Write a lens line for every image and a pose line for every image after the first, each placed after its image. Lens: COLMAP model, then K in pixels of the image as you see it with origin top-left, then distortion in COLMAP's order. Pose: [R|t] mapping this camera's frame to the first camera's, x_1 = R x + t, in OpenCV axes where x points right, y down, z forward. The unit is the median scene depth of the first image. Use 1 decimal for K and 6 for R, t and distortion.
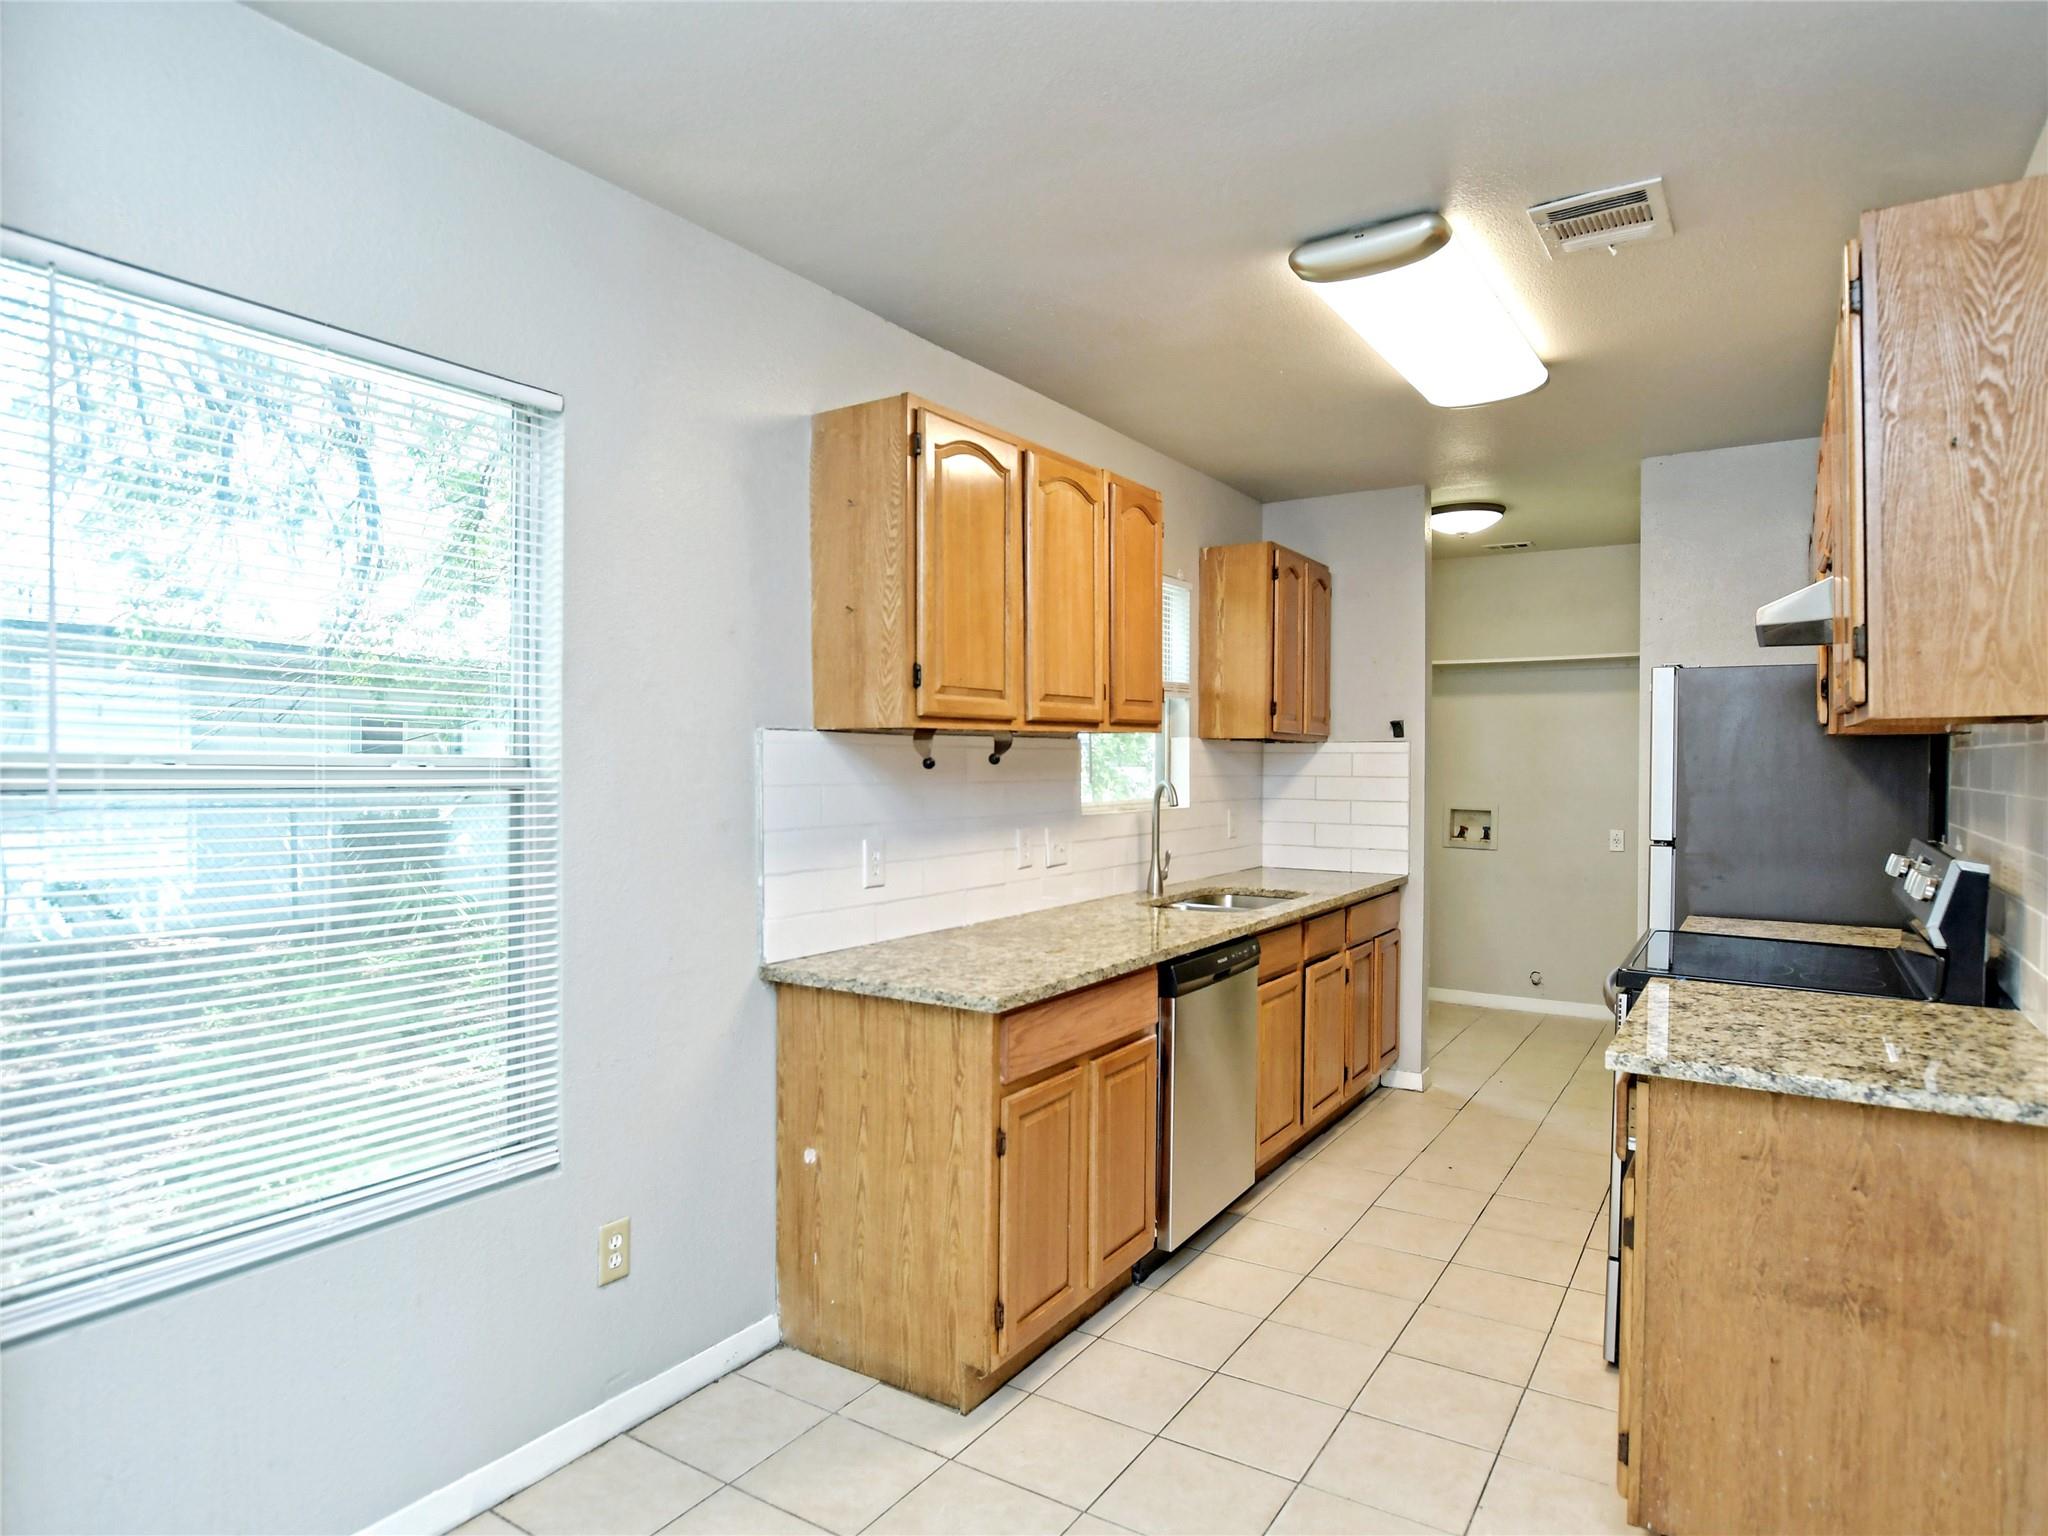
lens RADIAL K [[1043.9, 0, 1010.1], [0, 1043.9, 775.2], [0, 0, 1]] dist [-0.031806, 0.002182]
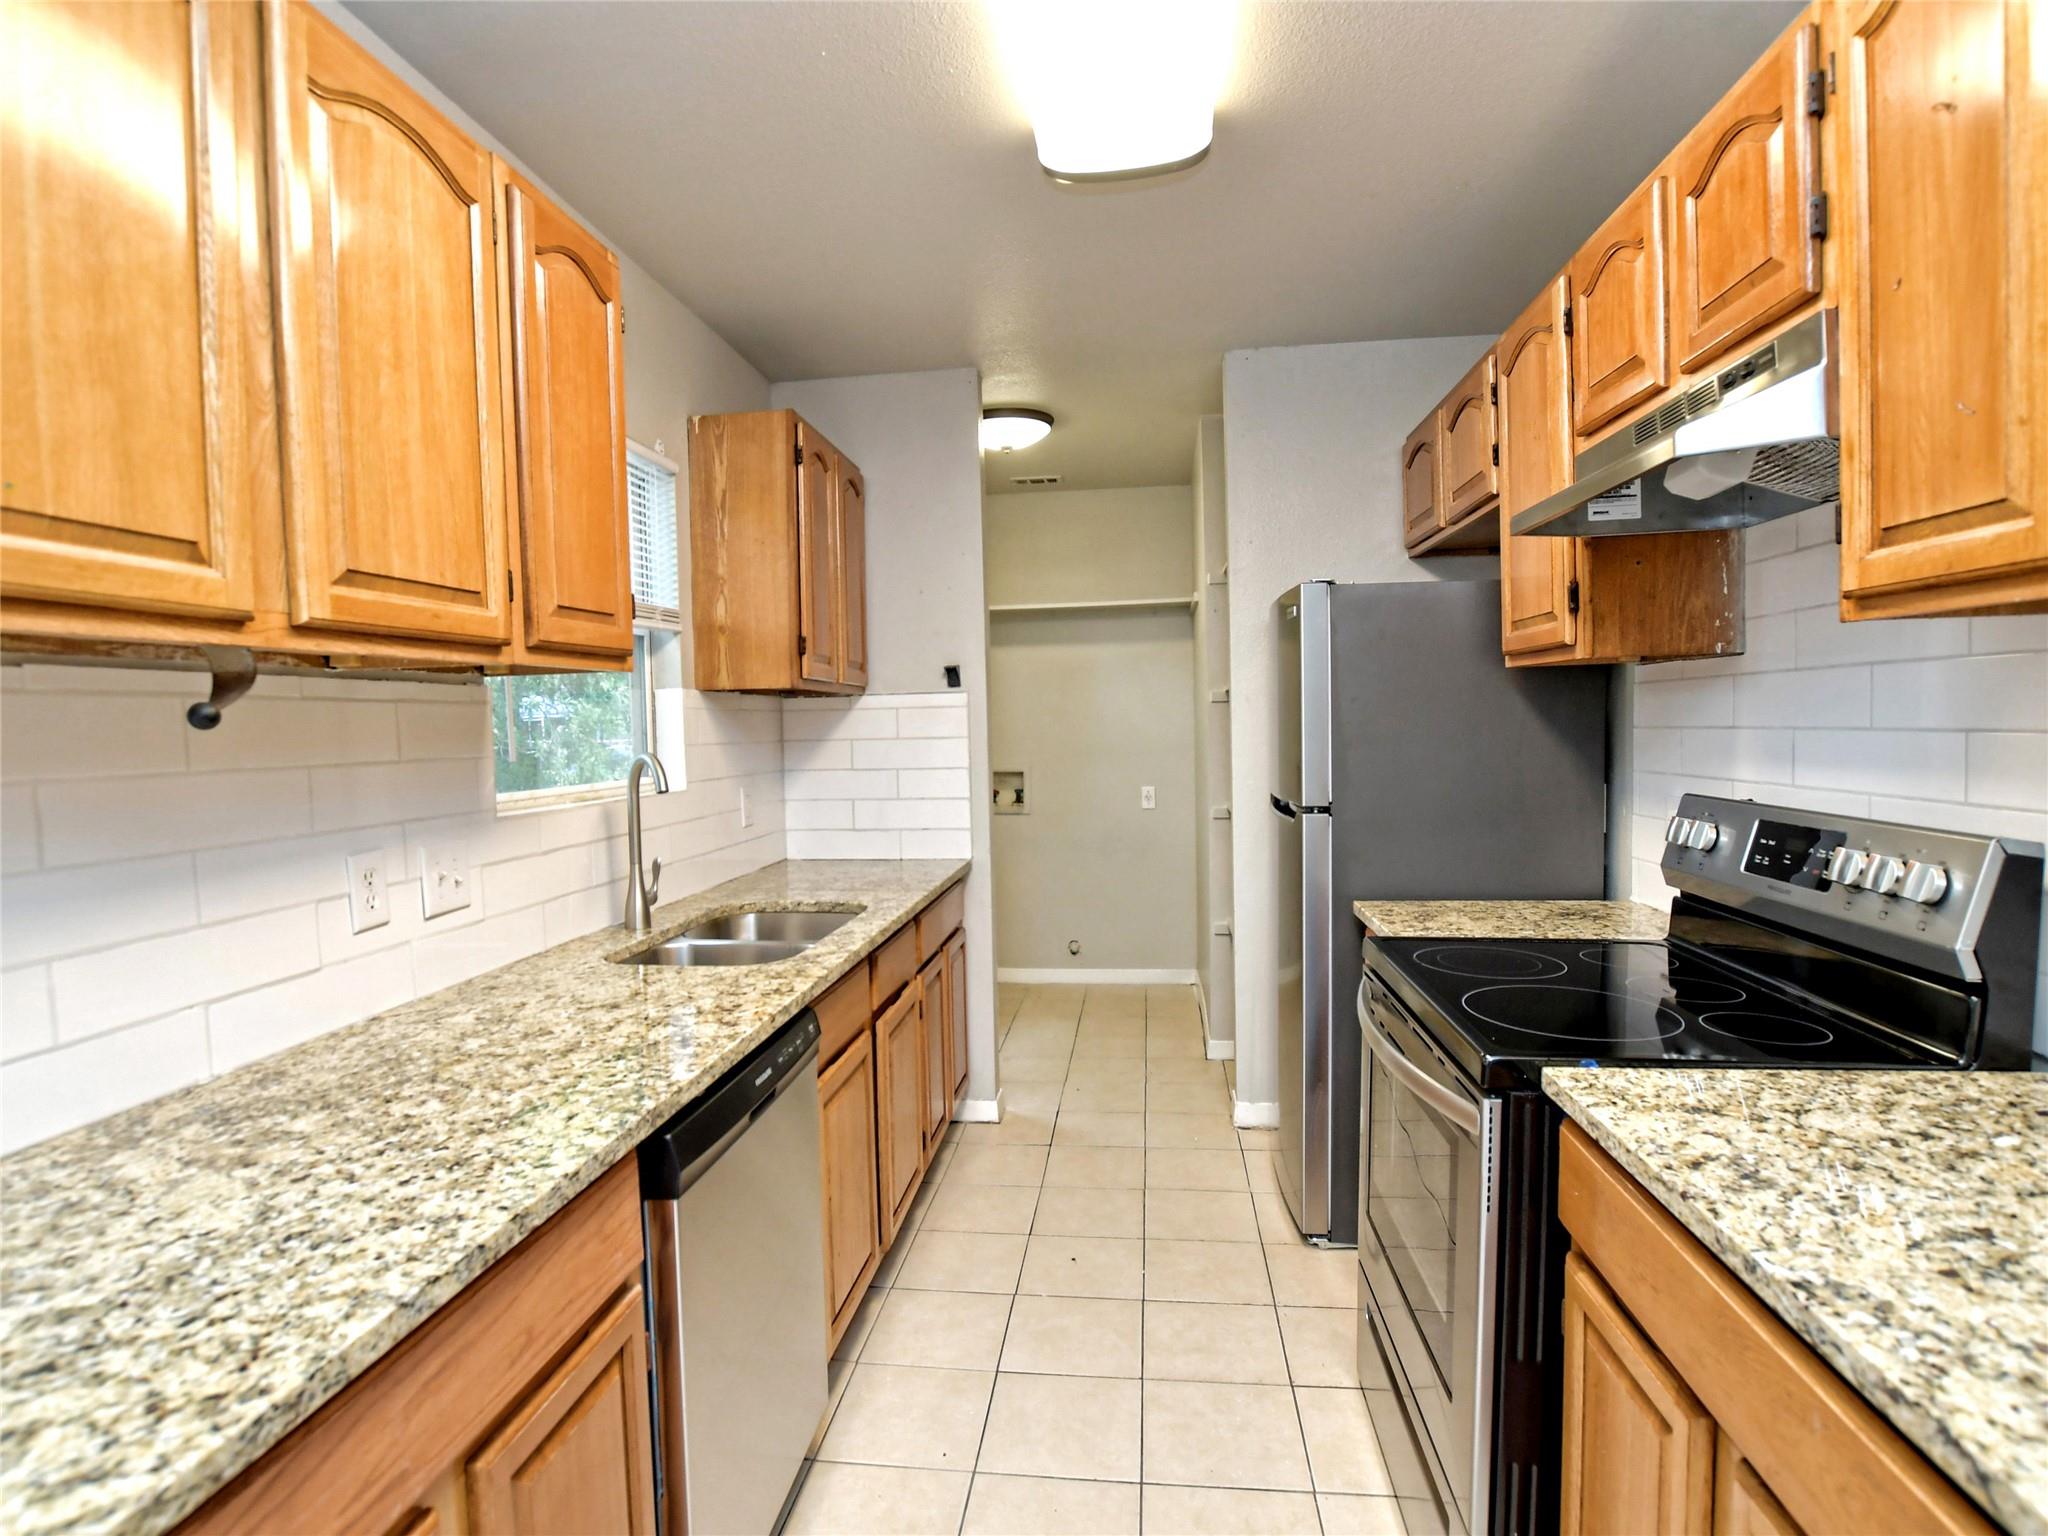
lens RADIAL K [[1043.9, 0, 1010.1], [0, 1043.9, 775.2], [0, 0, 1]] dist [-0.031806, 0.002182]
pose [[0.889396, -0.044892, 0.454927, 0.054473], [0.030563, 0.998779, 0.038807, 0.001440], [-0.456114, -0.020611, 0.889683, 0.319586]]
